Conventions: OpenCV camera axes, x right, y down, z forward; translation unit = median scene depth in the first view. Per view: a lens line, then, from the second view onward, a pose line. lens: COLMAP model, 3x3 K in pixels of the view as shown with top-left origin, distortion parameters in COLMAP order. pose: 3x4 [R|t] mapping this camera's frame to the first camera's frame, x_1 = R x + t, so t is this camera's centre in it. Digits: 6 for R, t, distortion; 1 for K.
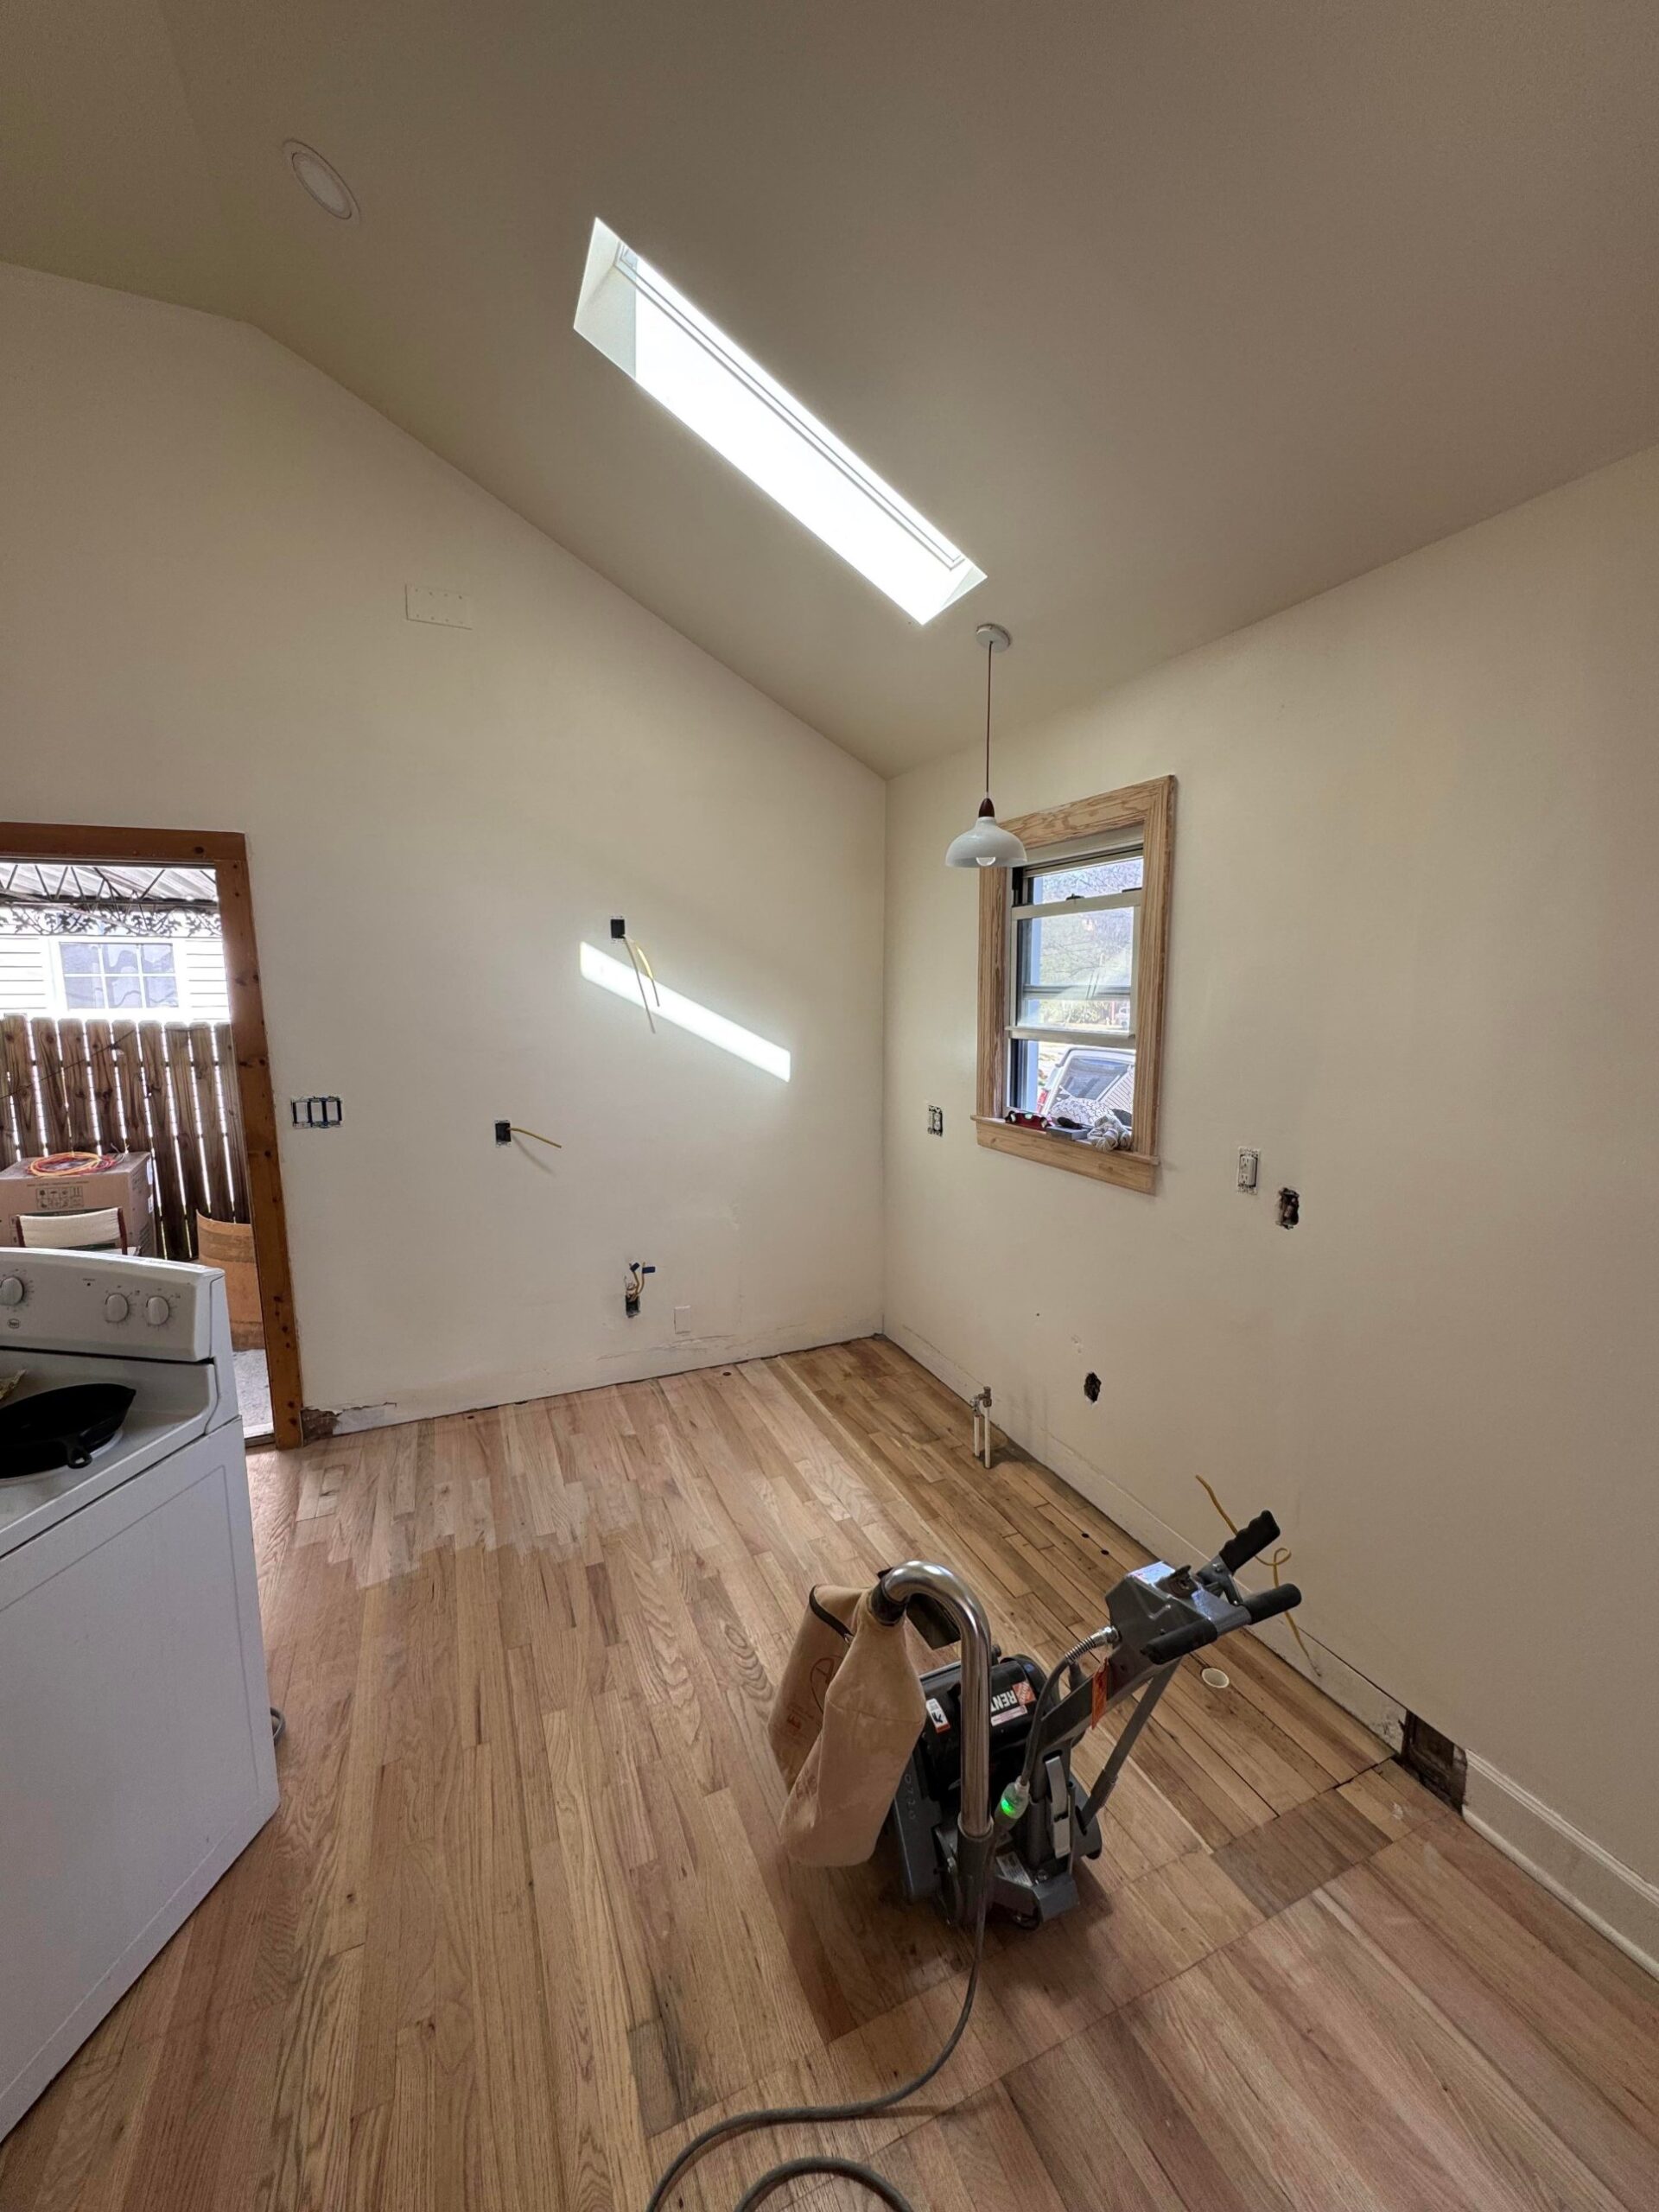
lens RADIAL K [[873.8, 0, 829.5], [0, 873.8, 1106.0], [0, 0, 1]] dist [0.027369, -0.014759]
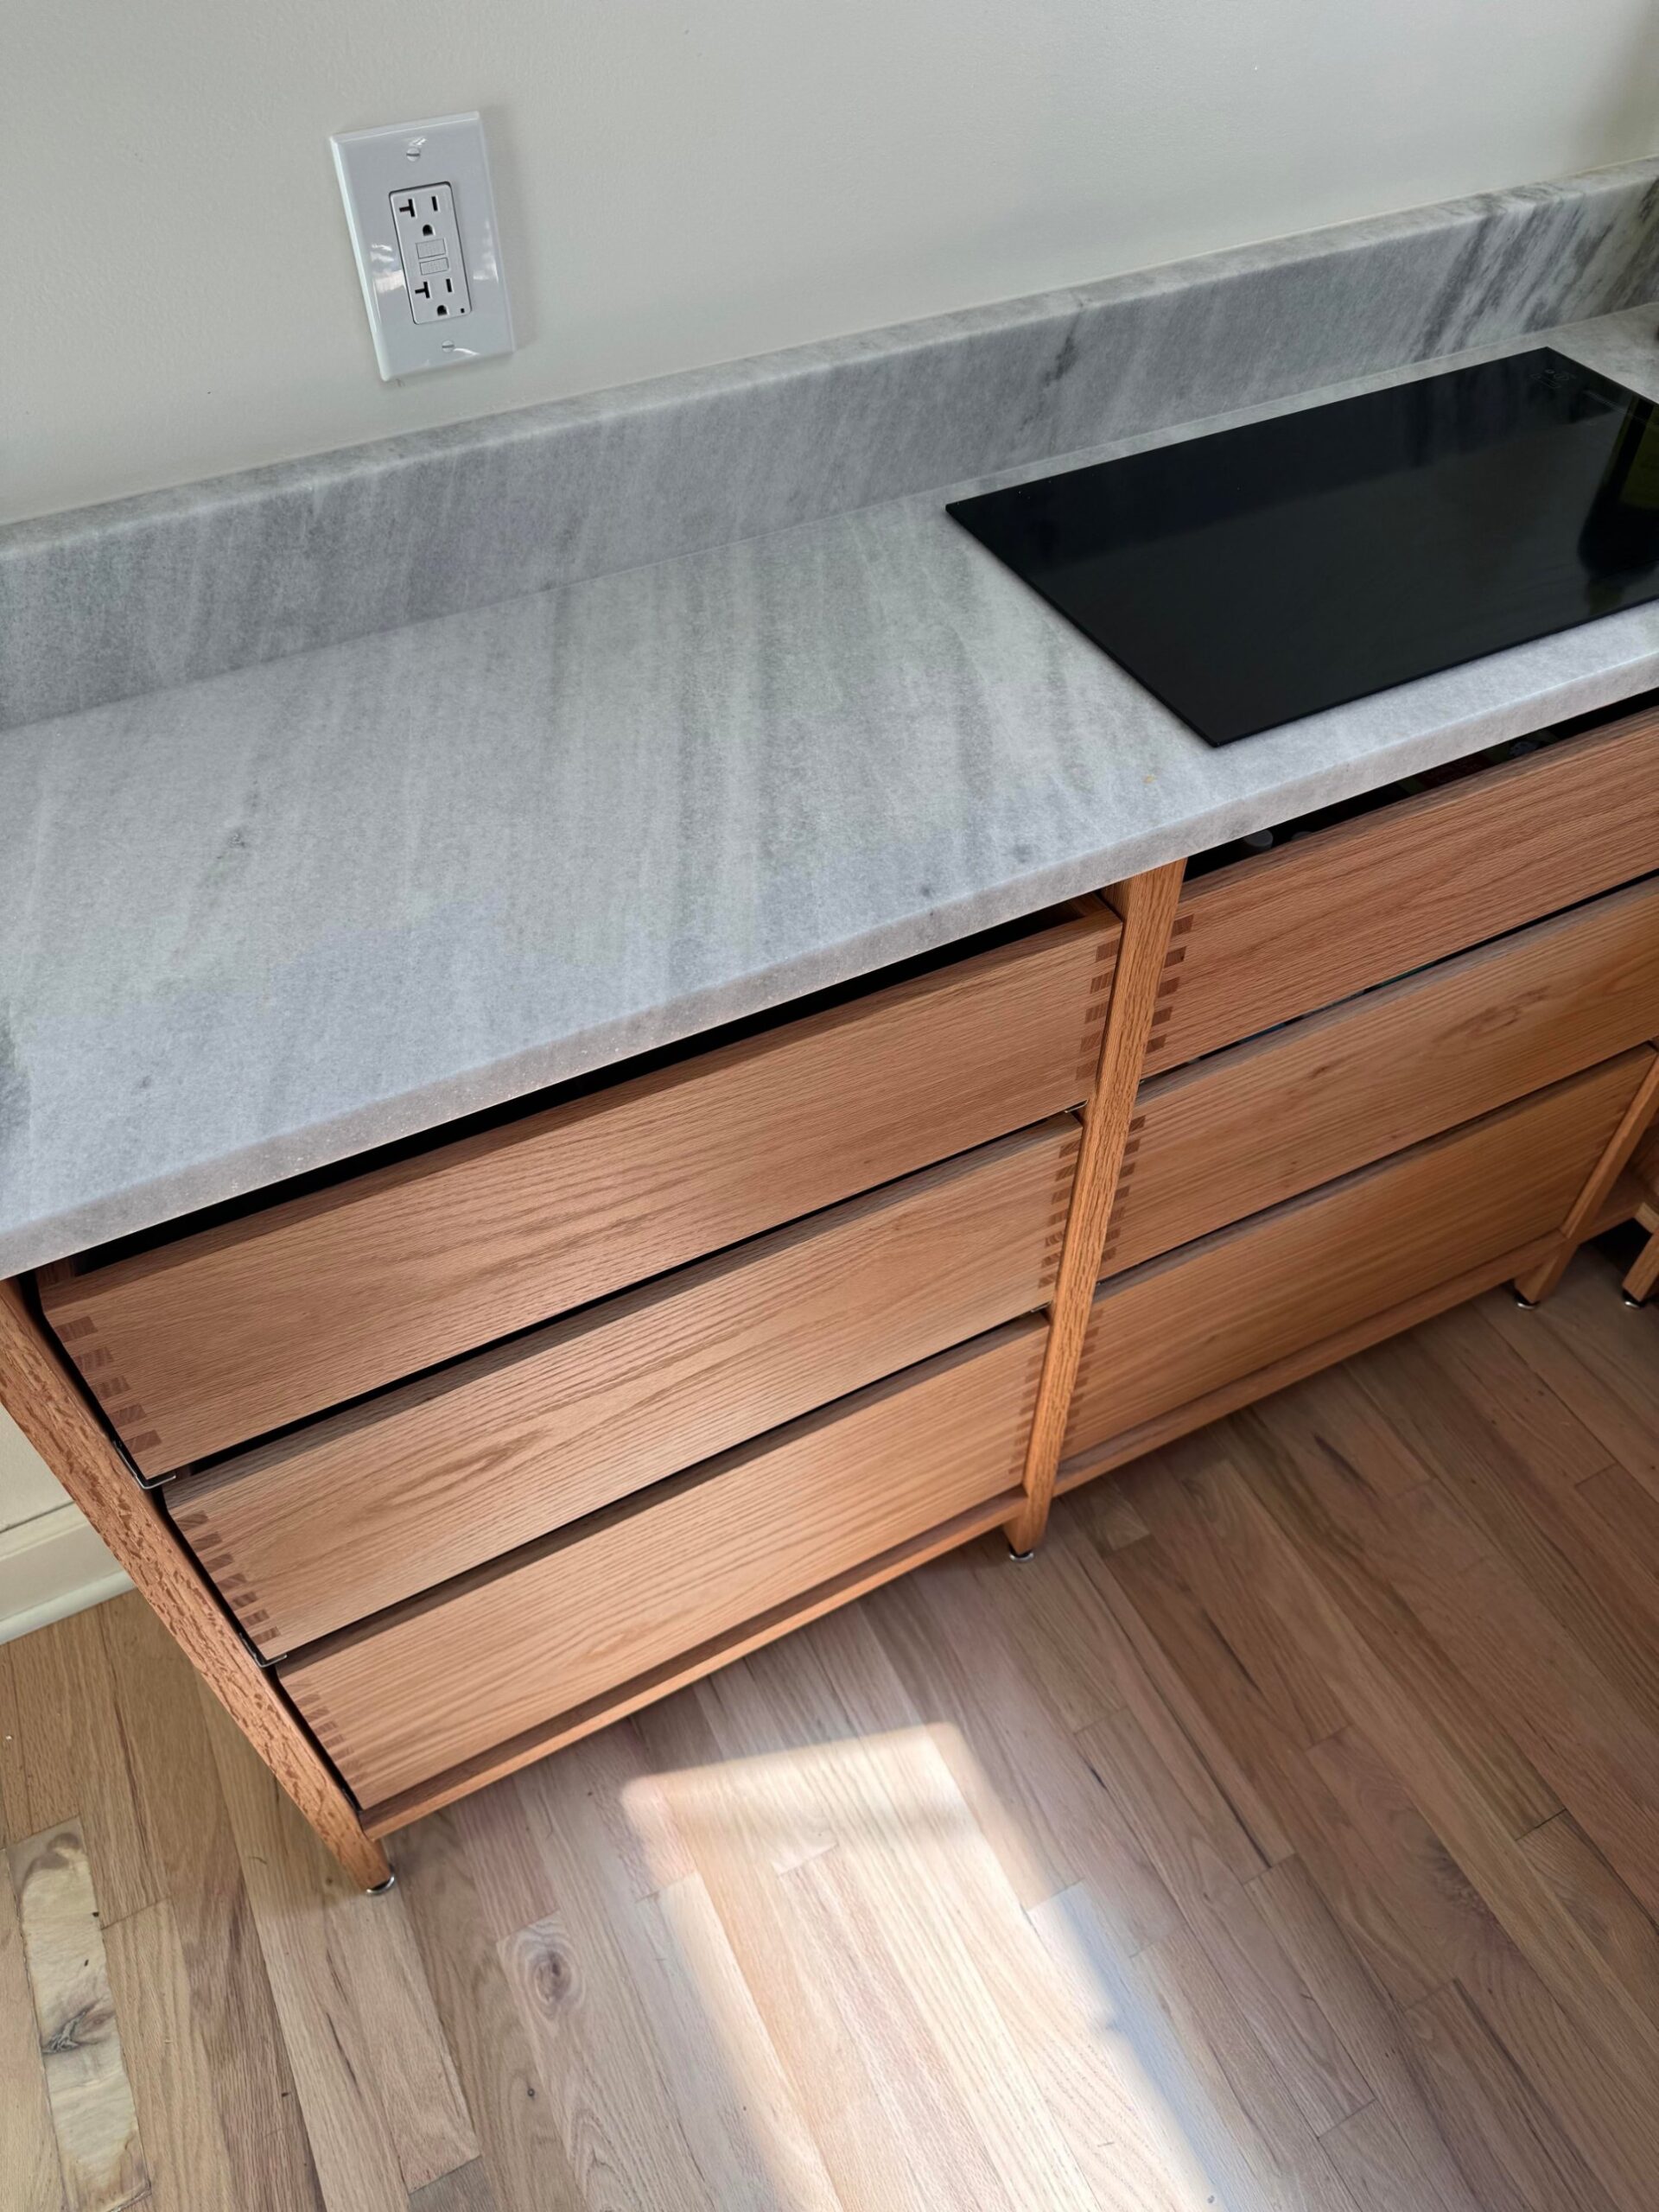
lens RADIAL K [[1590.3, 0, 829.5], [0, 1590.3, 1106.0], [0, 0, 1]] dist [-0.005046, -0.006277]
pose [[0.998145, -0.042625, 0.043475, -0.428213], [0.004802, 0.766937, 0.641705, -0.035209], [-0.060695, -0.640305, 0.765719, 0.942264]]
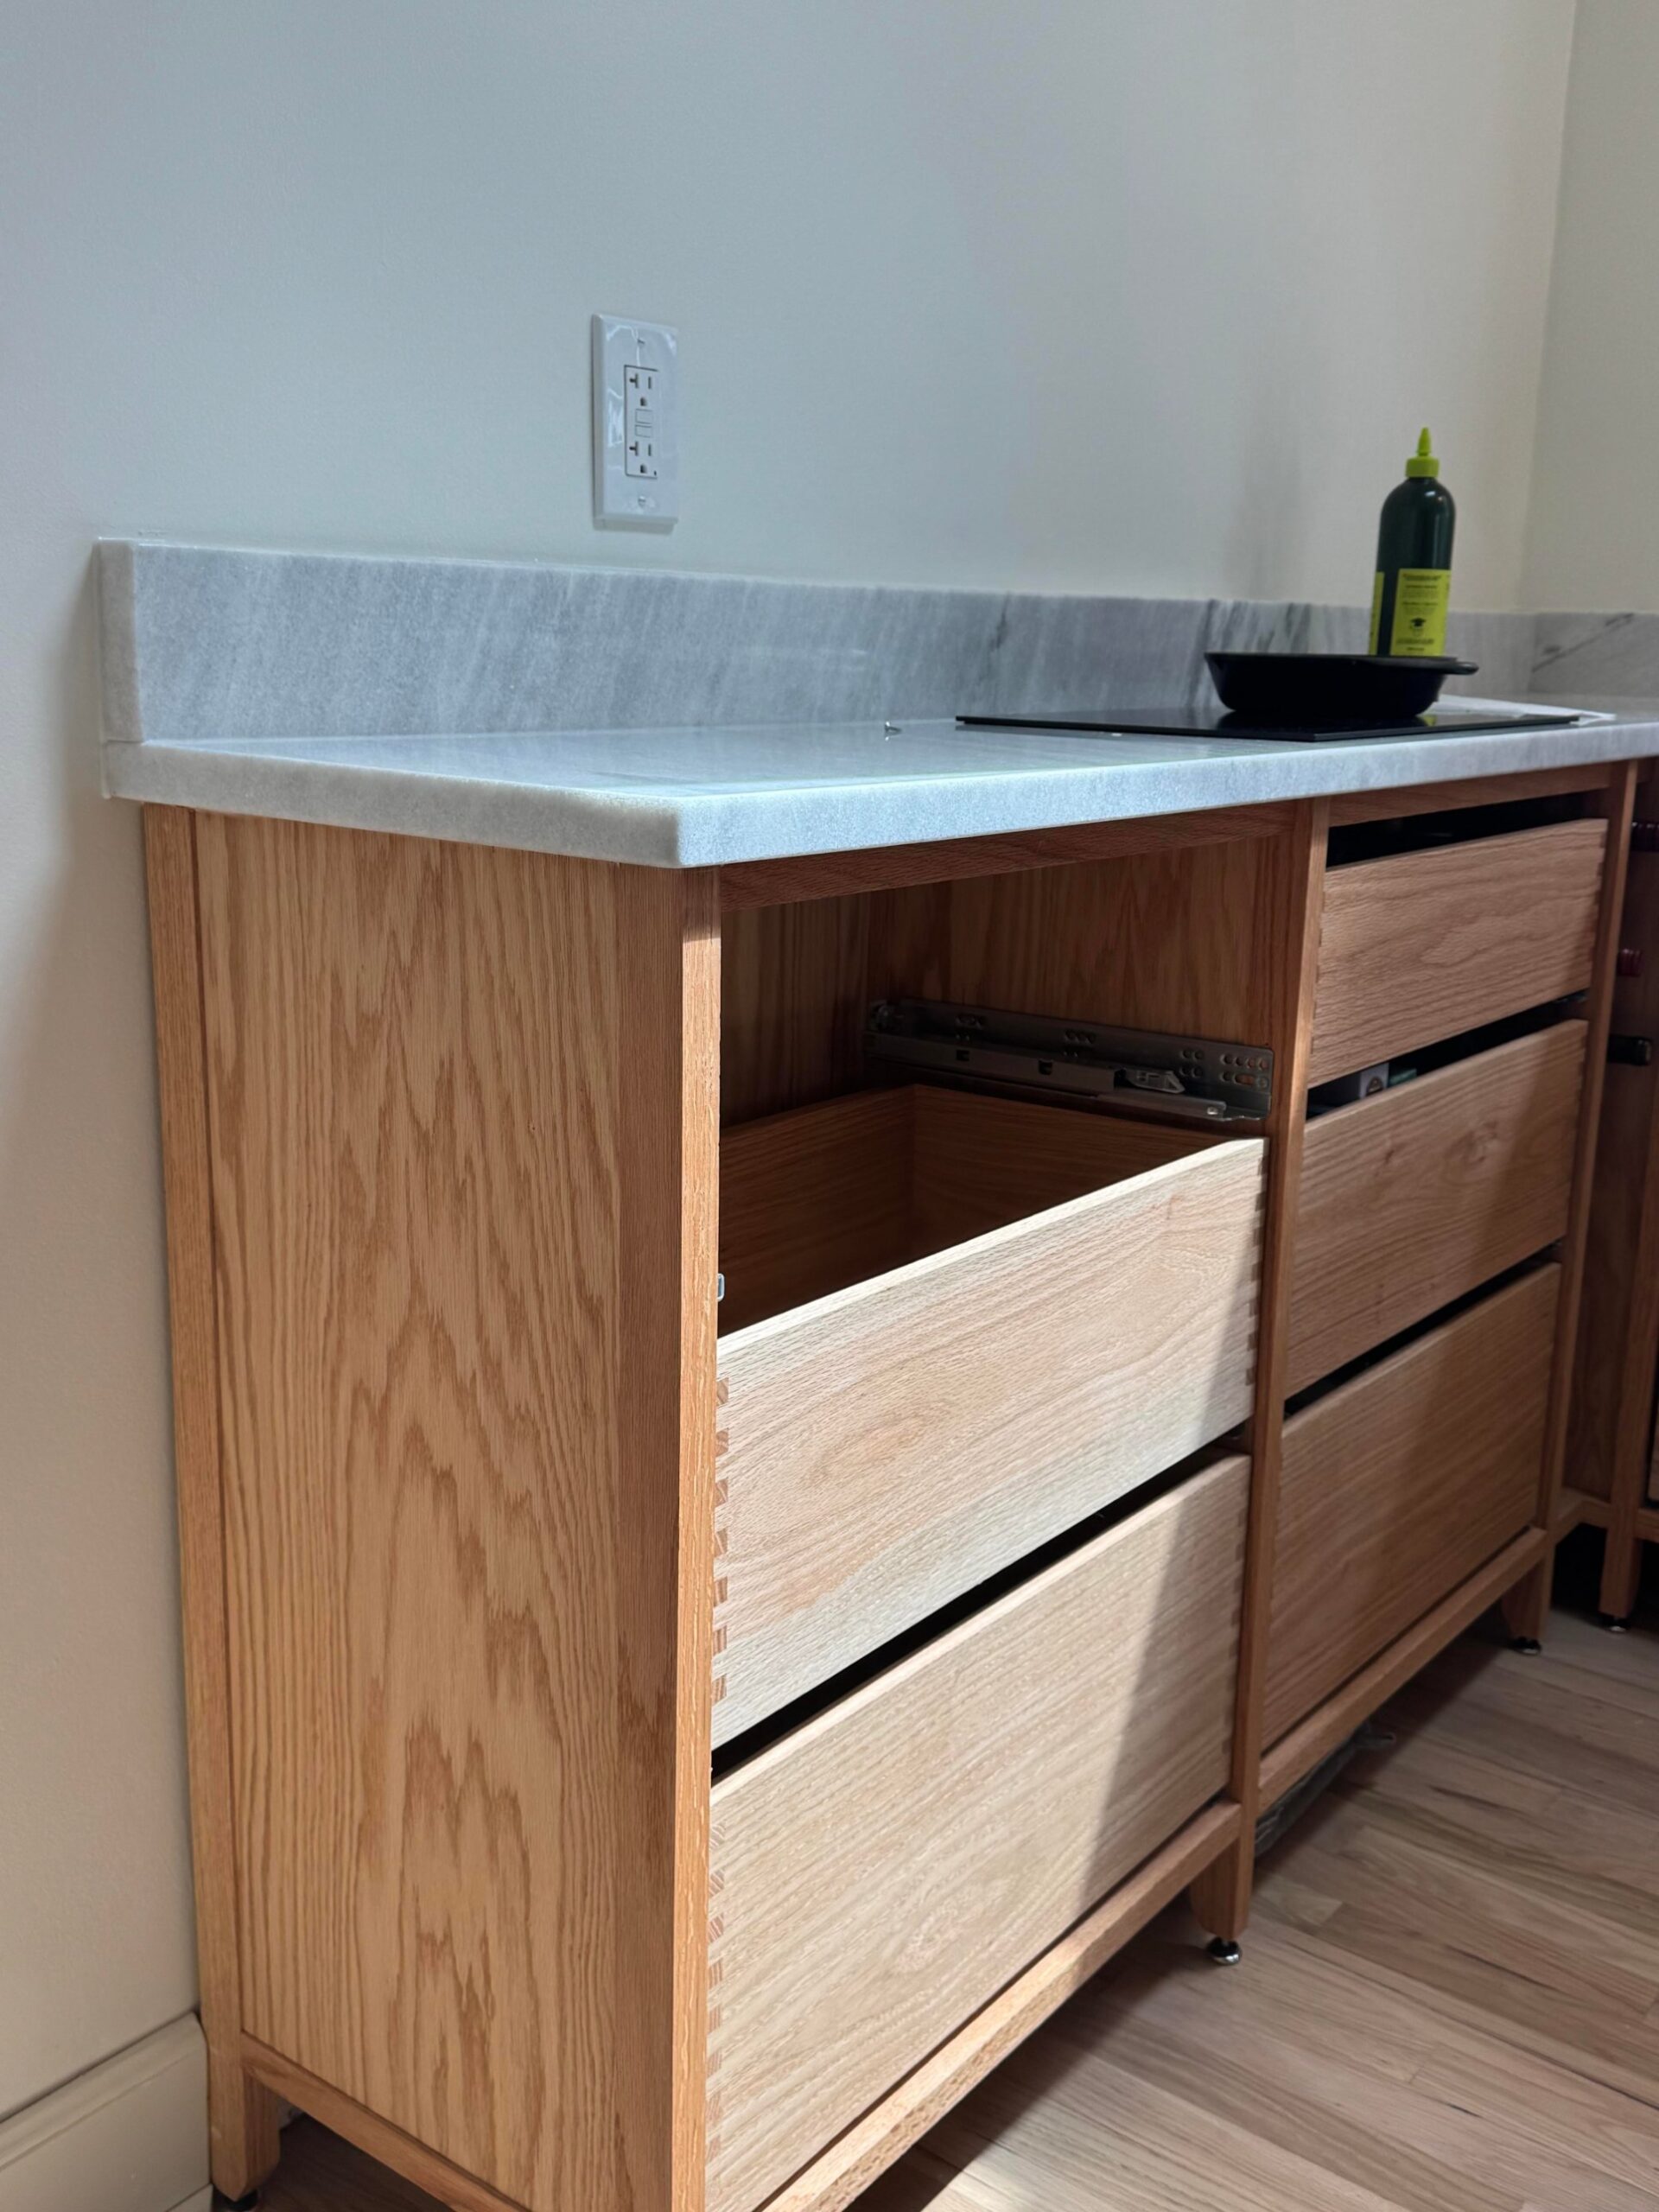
lens RADIAL K [[2083.4, 0, 829.5], [0, 2083.4, 1106.0], [0, 0, 1]] dist [0.153124, -0.333334]
pose [[0.877201, -0.081488, 0.473157, -0.719124], [0.040886, 0.994590, 0.095491, 0.166658], [-0.478379, -0.064419, 0.875788, 0.810065]]
